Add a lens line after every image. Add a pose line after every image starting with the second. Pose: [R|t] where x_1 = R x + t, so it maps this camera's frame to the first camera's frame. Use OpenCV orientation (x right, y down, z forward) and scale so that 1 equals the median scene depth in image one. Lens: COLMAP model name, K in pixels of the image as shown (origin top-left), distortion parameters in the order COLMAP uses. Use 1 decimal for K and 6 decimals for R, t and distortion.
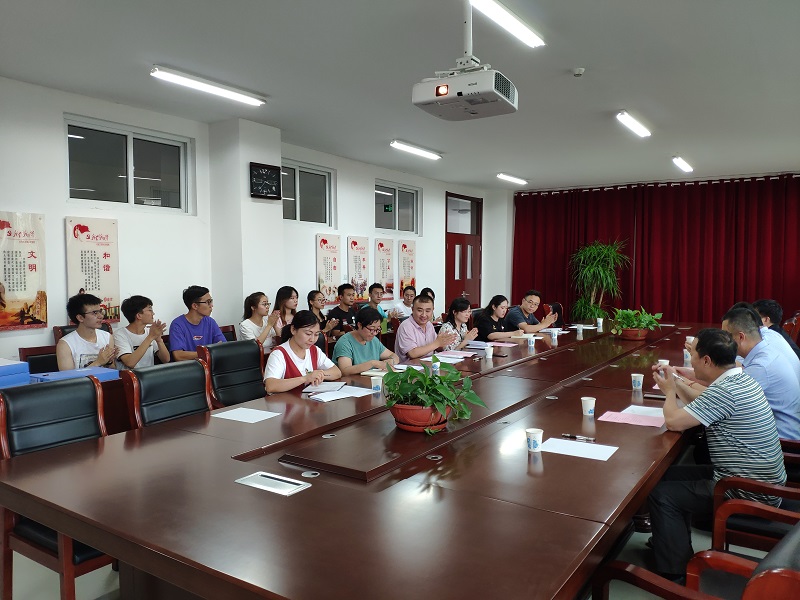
lens RADIAL K [[616.0, 0, 400.0], [0, 616.0, 300.0], [0, 0, 1]] dist [0.004959, -0.096230]
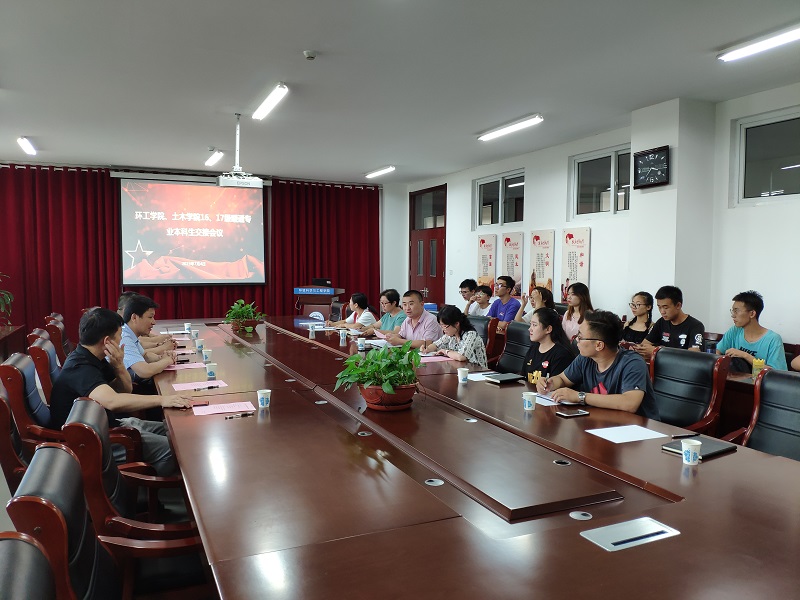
lens RADIAL K [[616.0, 0, 400.0], [0, 616.0, 300.0], [0, 0, 1]] dist [0.004959, -0.096230]
pose [[-0.519249, 0.049130, -0.853210, 0.895572], [-0.044371, 0.995450, 0.084324, -0.072303], [0.853471, 0.081643, -0.514706, 1.398458]]
